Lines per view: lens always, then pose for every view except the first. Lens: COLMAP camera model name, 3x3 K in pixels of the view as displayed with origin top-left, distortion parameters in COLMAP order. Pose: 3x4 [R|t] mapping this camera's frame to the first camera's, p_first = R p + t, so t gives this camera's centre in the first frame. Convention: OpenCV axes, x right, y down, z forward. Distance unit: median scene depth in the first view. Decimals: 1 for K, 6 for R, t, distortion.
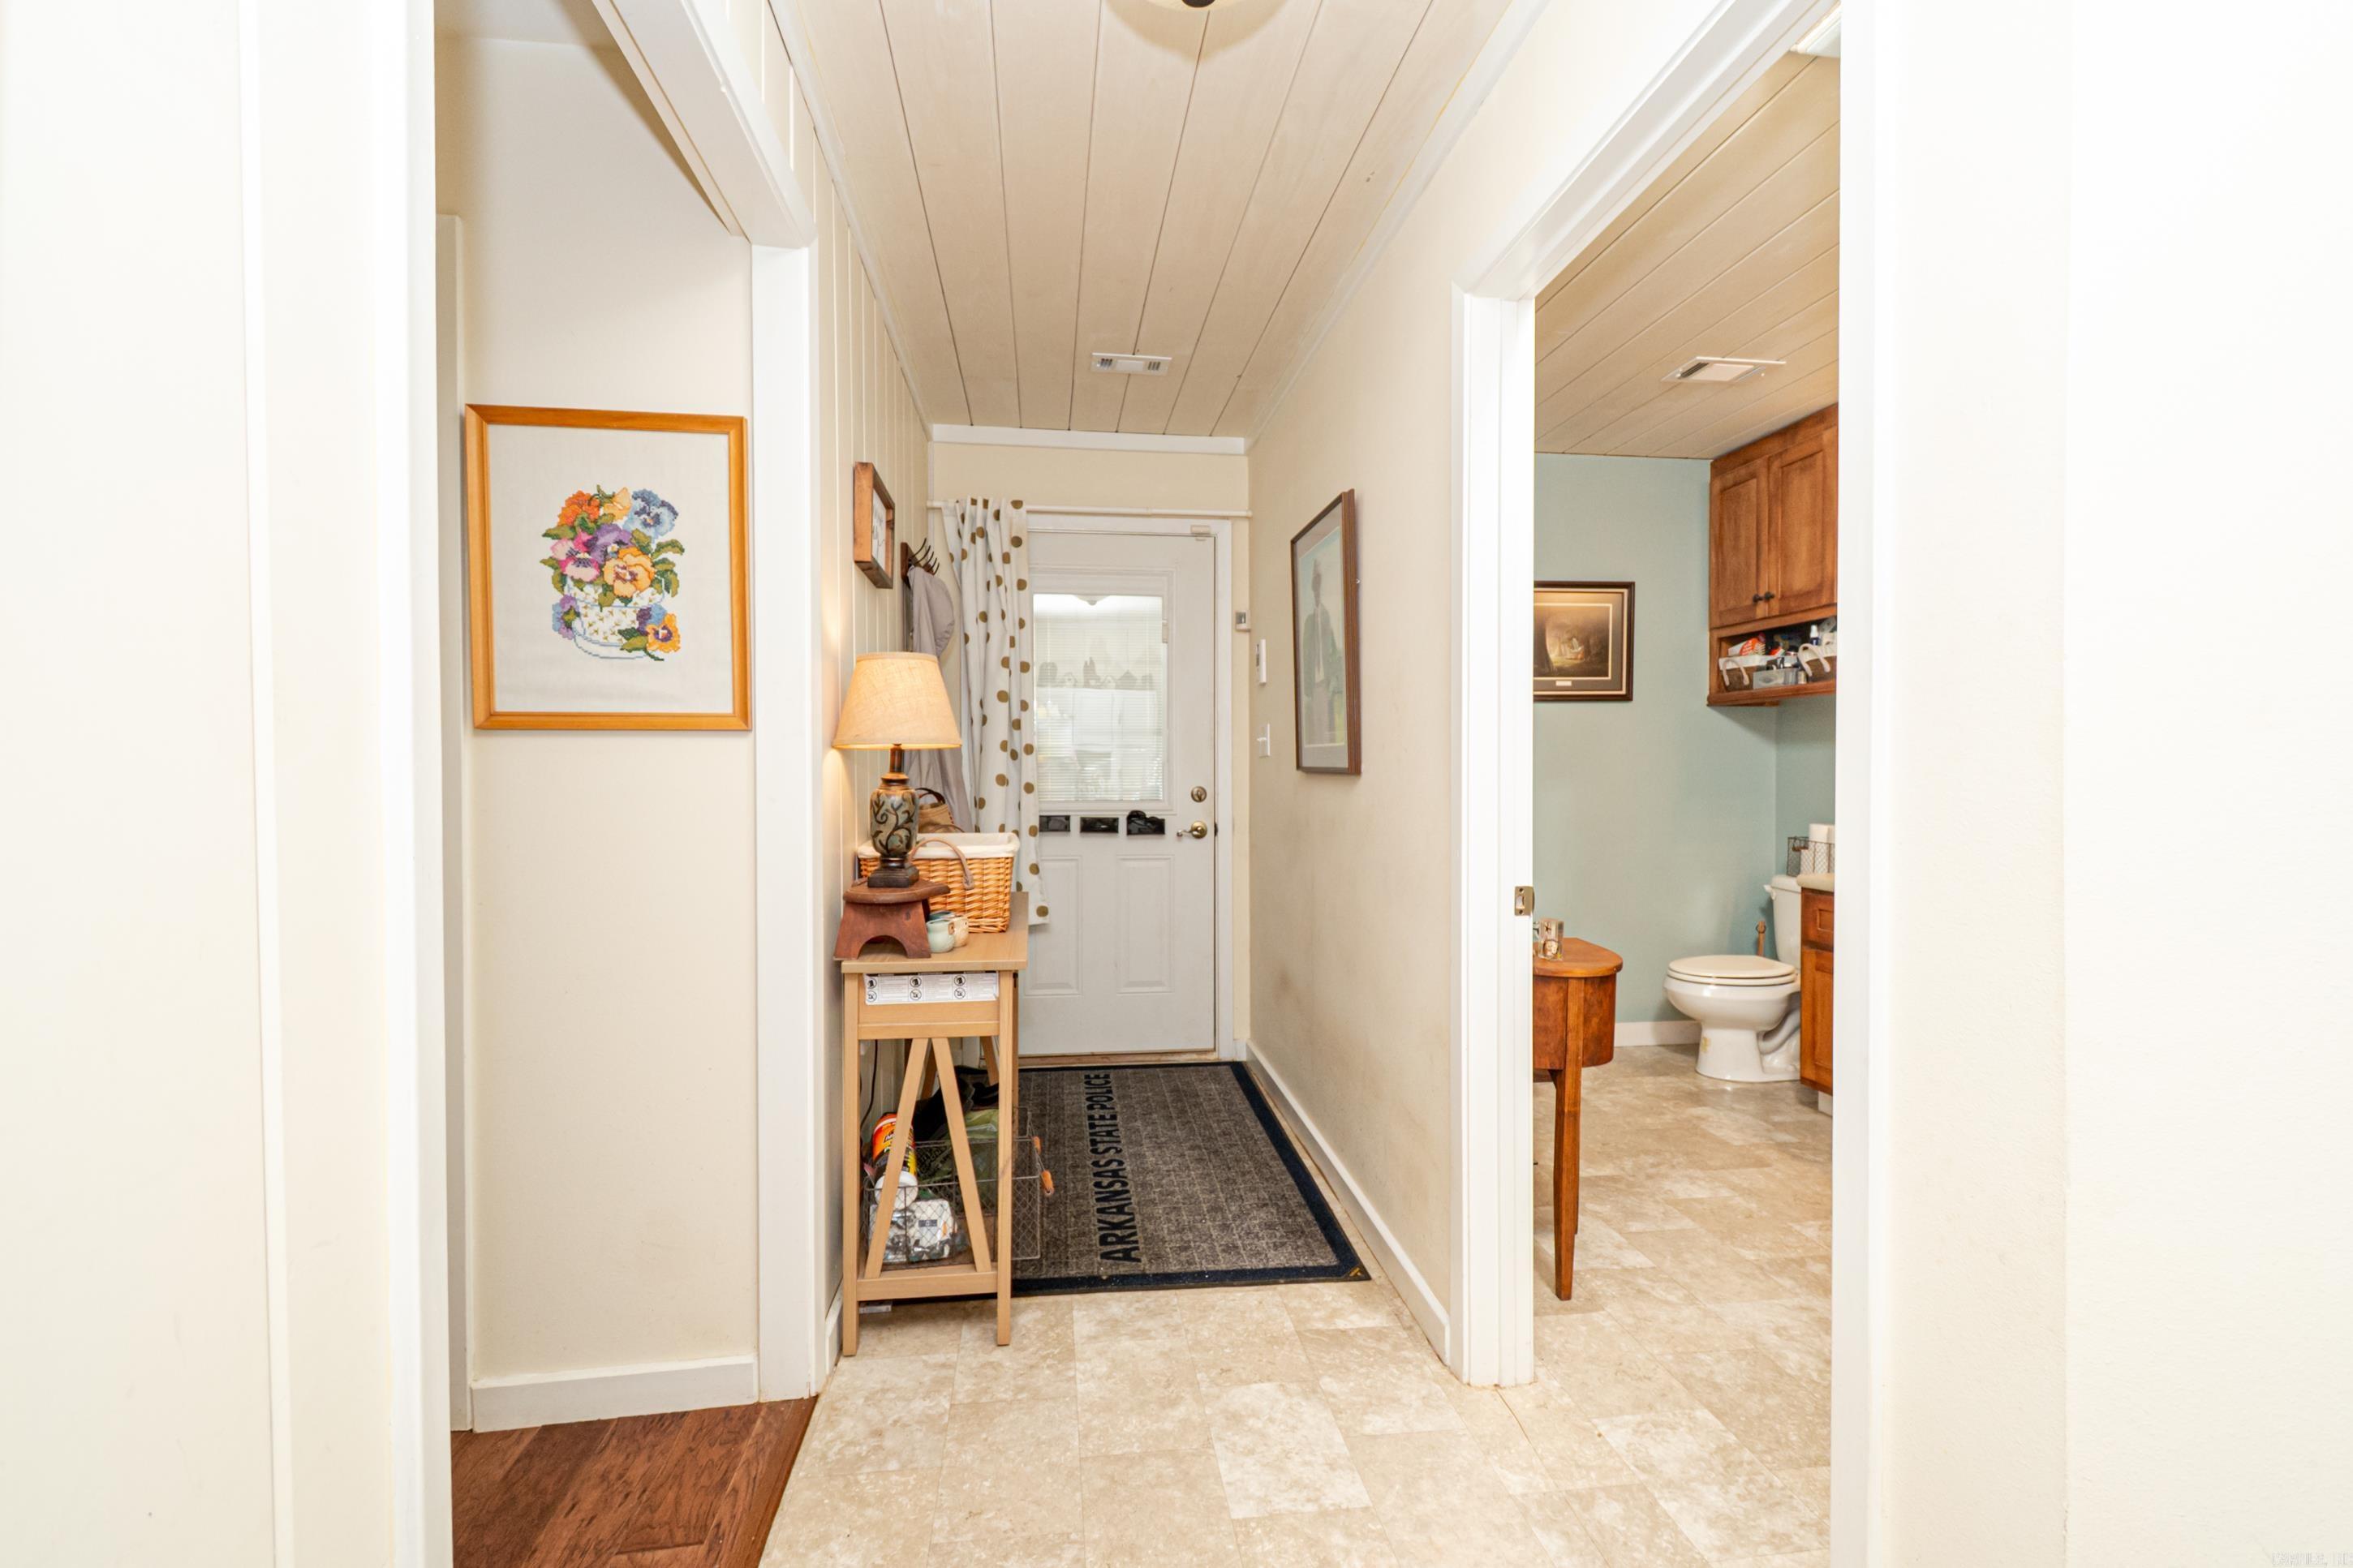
lens RADIAL K [[1036.2, 0, 1177.0], [0, 1036.2, 783.9], [0, 0, 1]] dist [0.000089, -0.000006]
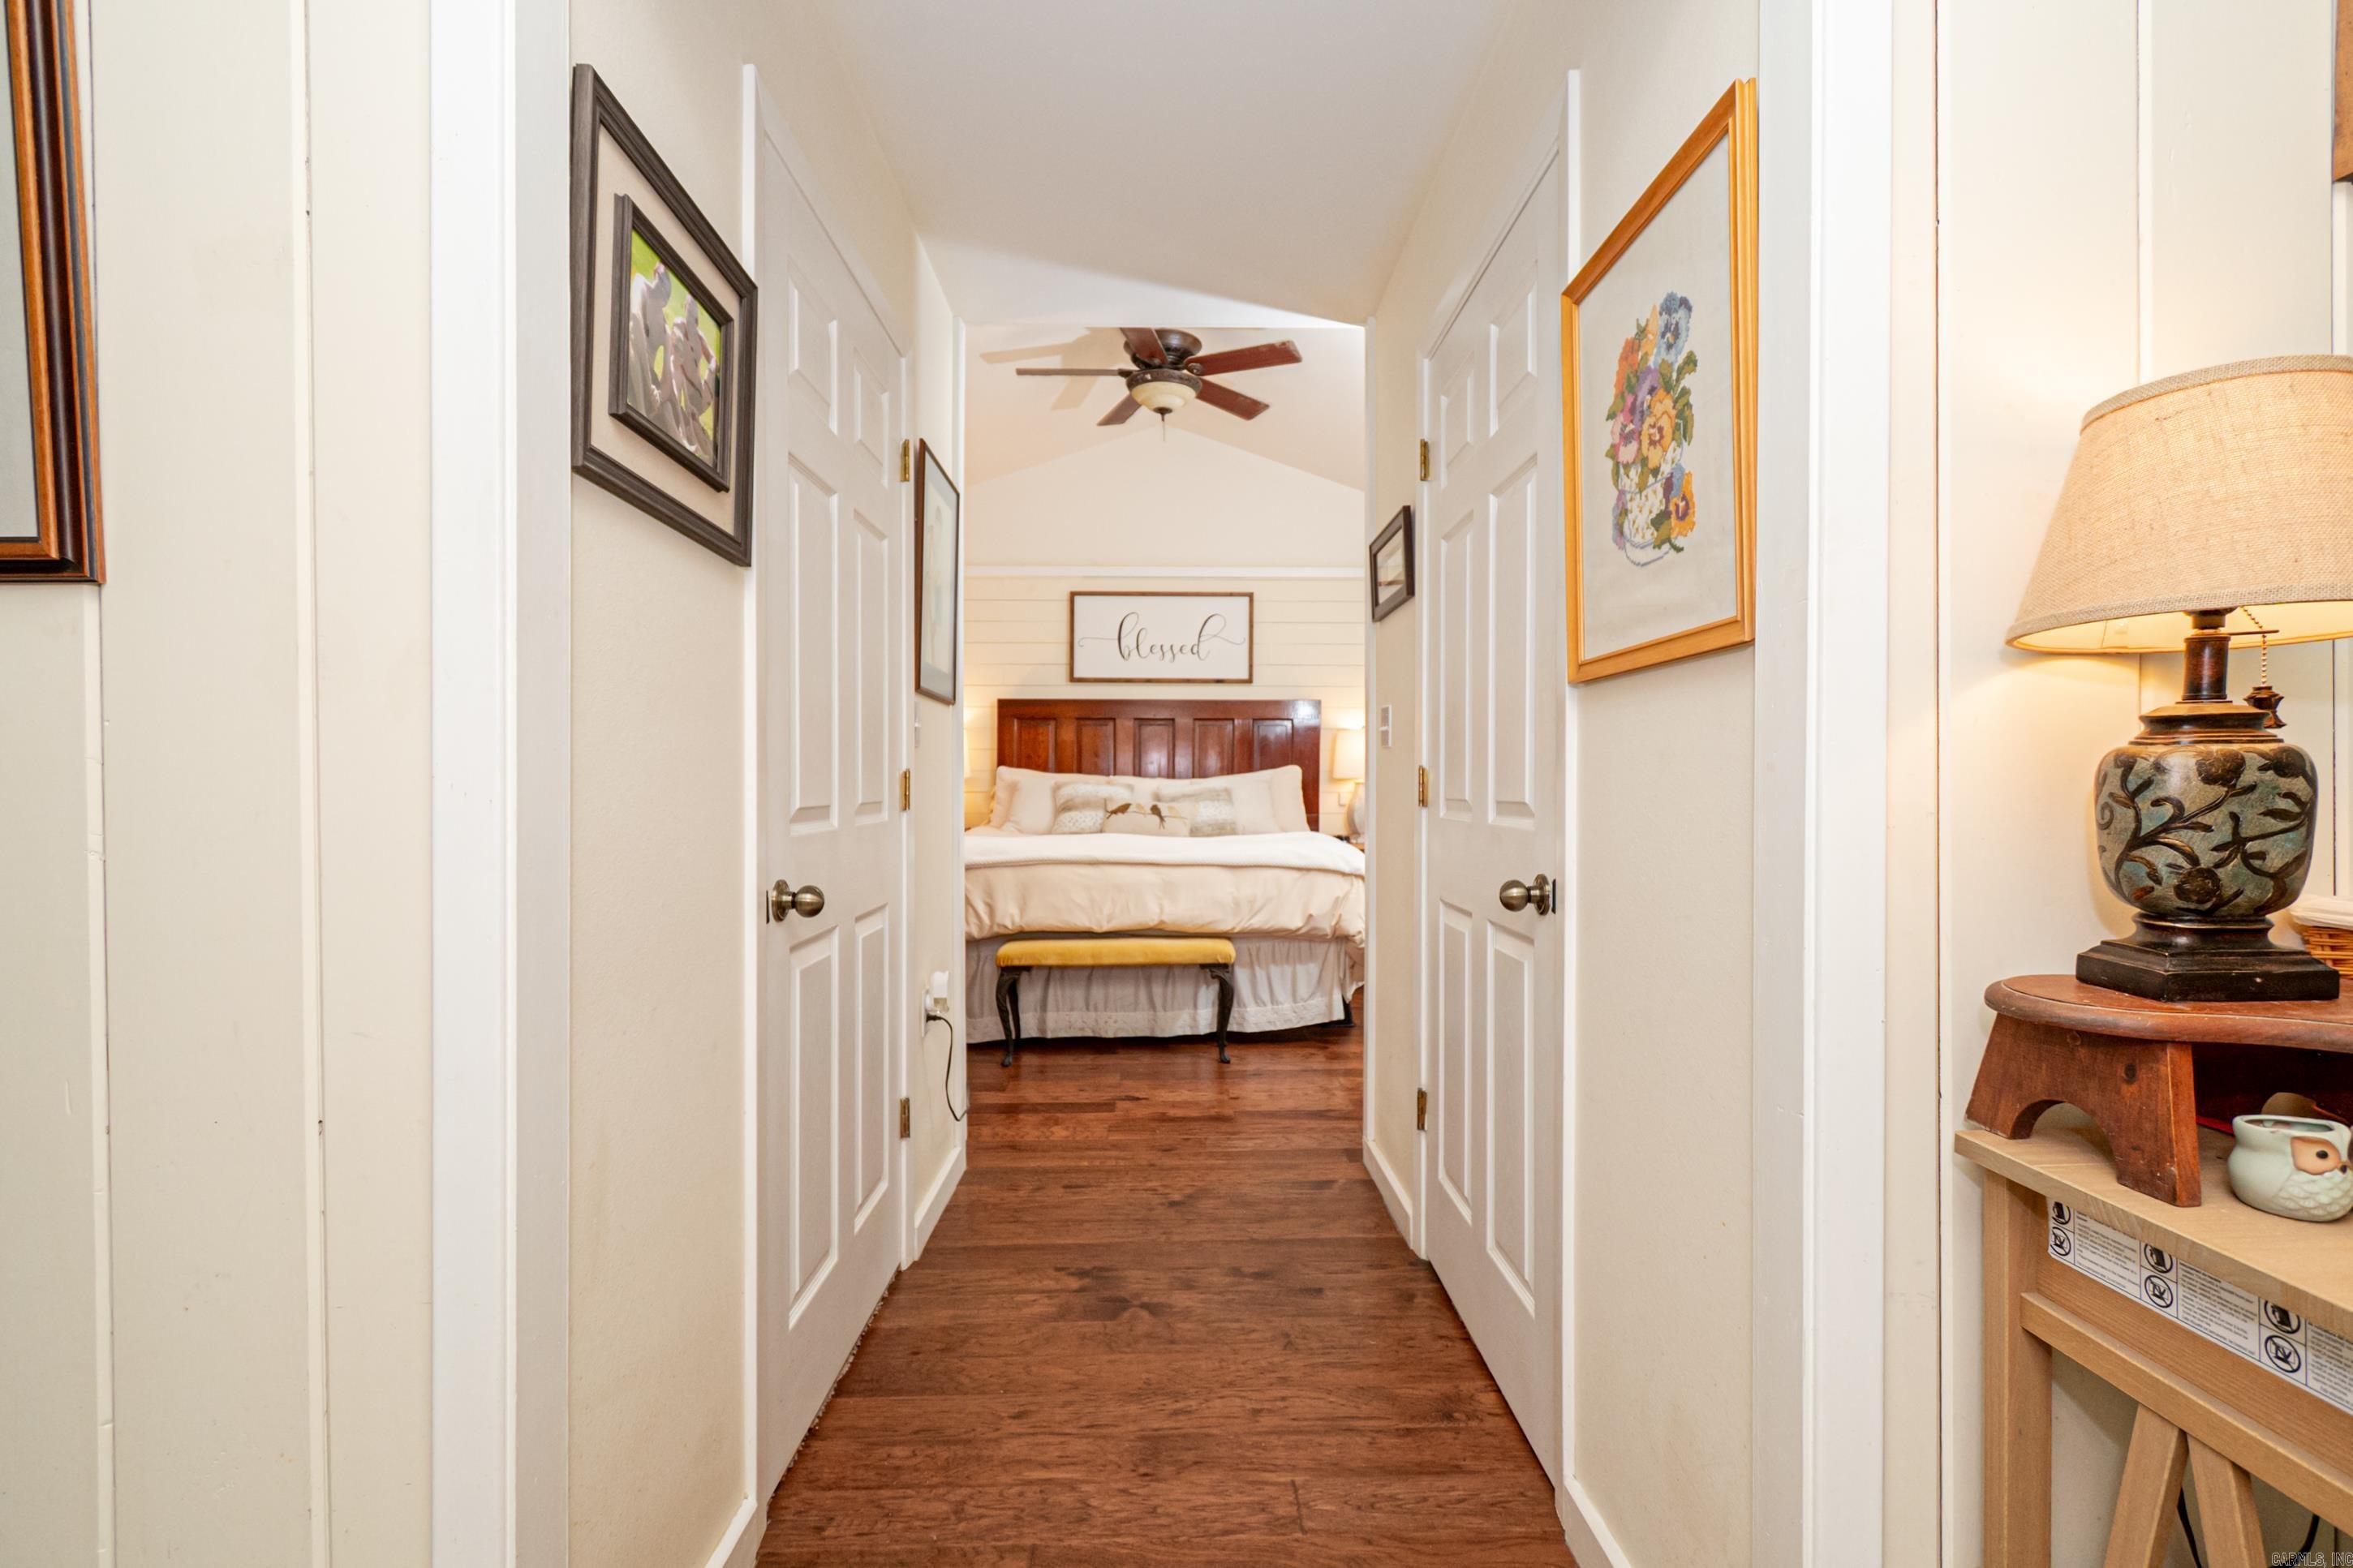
lens RADIAL K [[1036.2, 0, 1177.0], [0, 1036.2, 786.5], [0, 0, 1]] dist [0.000089, -0.000006]
pose [[-0.105438, 0.004082, -0.994417, 0.150865], [-0.008819, 0.999948, 0.005040, 0.022720], [0.994387, 0.009301, -0.105397, 0.676610]]
